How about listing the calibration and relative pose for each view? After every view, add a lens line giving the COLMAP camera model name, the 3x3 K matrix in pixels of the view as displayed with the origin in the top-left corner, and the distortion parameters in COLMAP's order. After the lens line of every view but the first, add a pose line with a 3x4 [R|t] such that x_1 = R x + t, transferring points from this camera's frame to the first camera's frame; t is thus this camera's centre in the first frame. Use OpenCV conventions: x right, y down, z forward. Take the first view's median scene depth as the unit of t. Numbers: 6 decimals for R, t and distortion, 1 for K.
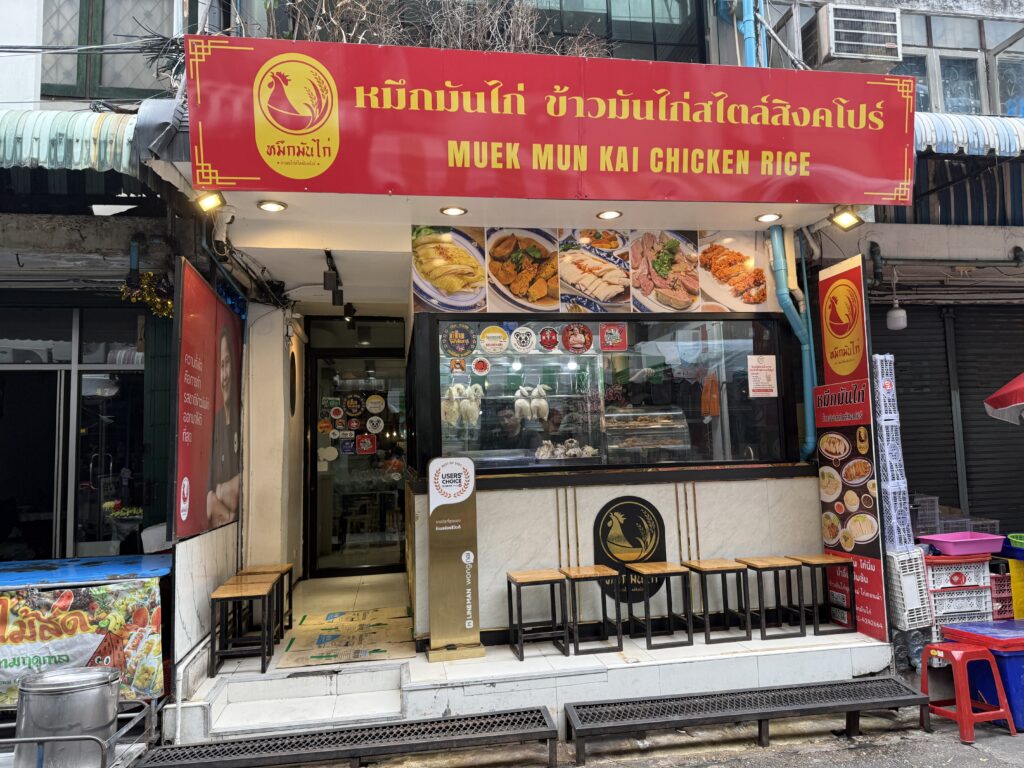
lens RADIAL K [[717.3, 0, 513.6], [0, 717.3, 382.4], [0, 0, 1]] dist [-0.000795, -0.003358]
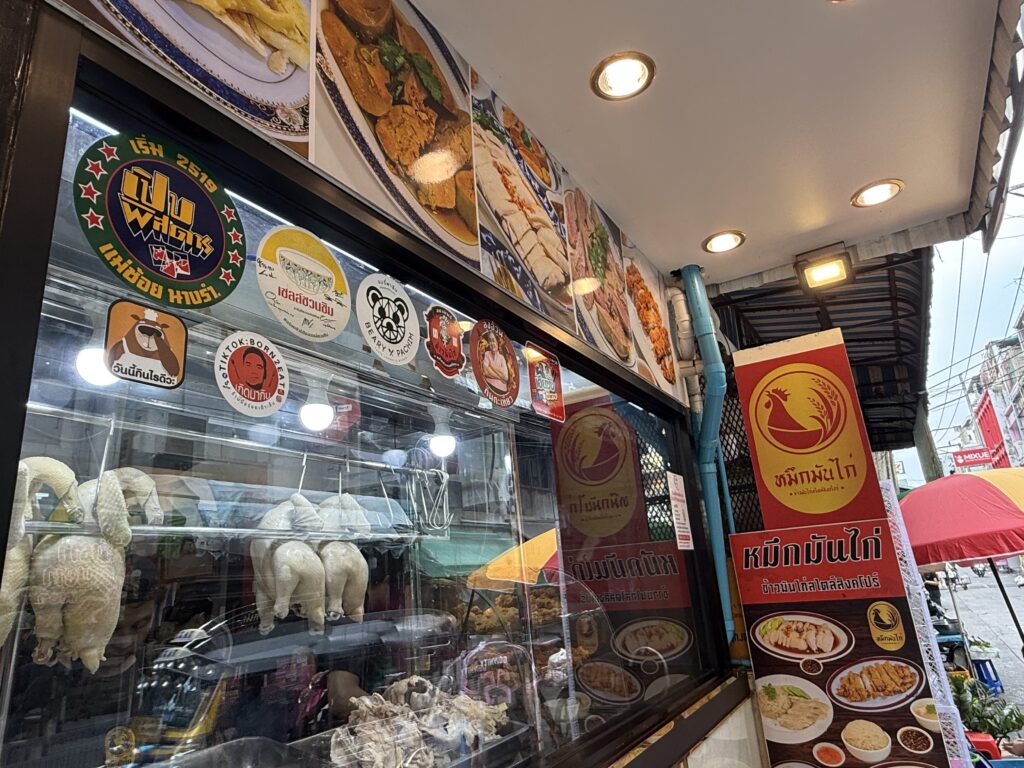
lens RADIAL K [[643.4, 0, 510.6], [0, 643.4, 379.9], [0, 0, 1]] dist [0.001906, -0.000847]
pose [[0.652496, 0.209174, 0.728351, -0.134429], [-0.015761, 0.964687, -0.262927, 0.028433], [-0.757628, 0.160079, 0.632752, 0.821128]]
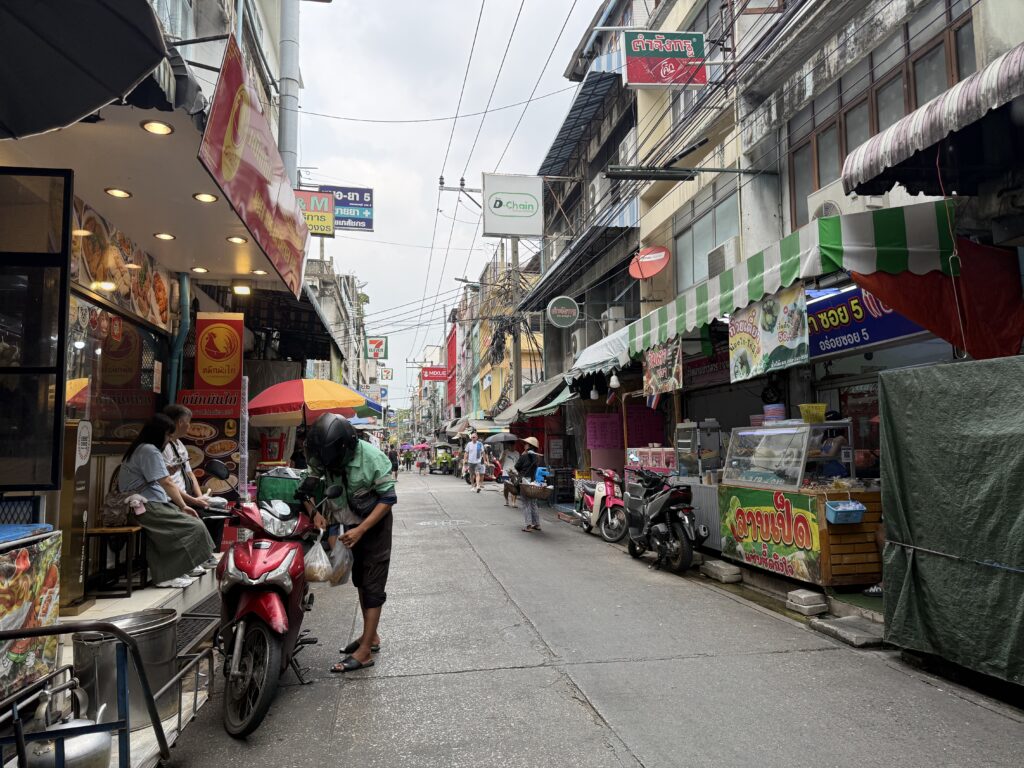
lens RADIAL K [[717.3, 0, 517.4], [0, 717.3, 379.6], [0, 0, 1]] dist [-0.000795, -0.003358]
pose [[-0.005833, 0.128033, 0.991753, -1.054488], [-0.085960, 0.988034, -0.128058, 0.117424], [-0.996282, -0.085998, 0.005243, 0.345787]]
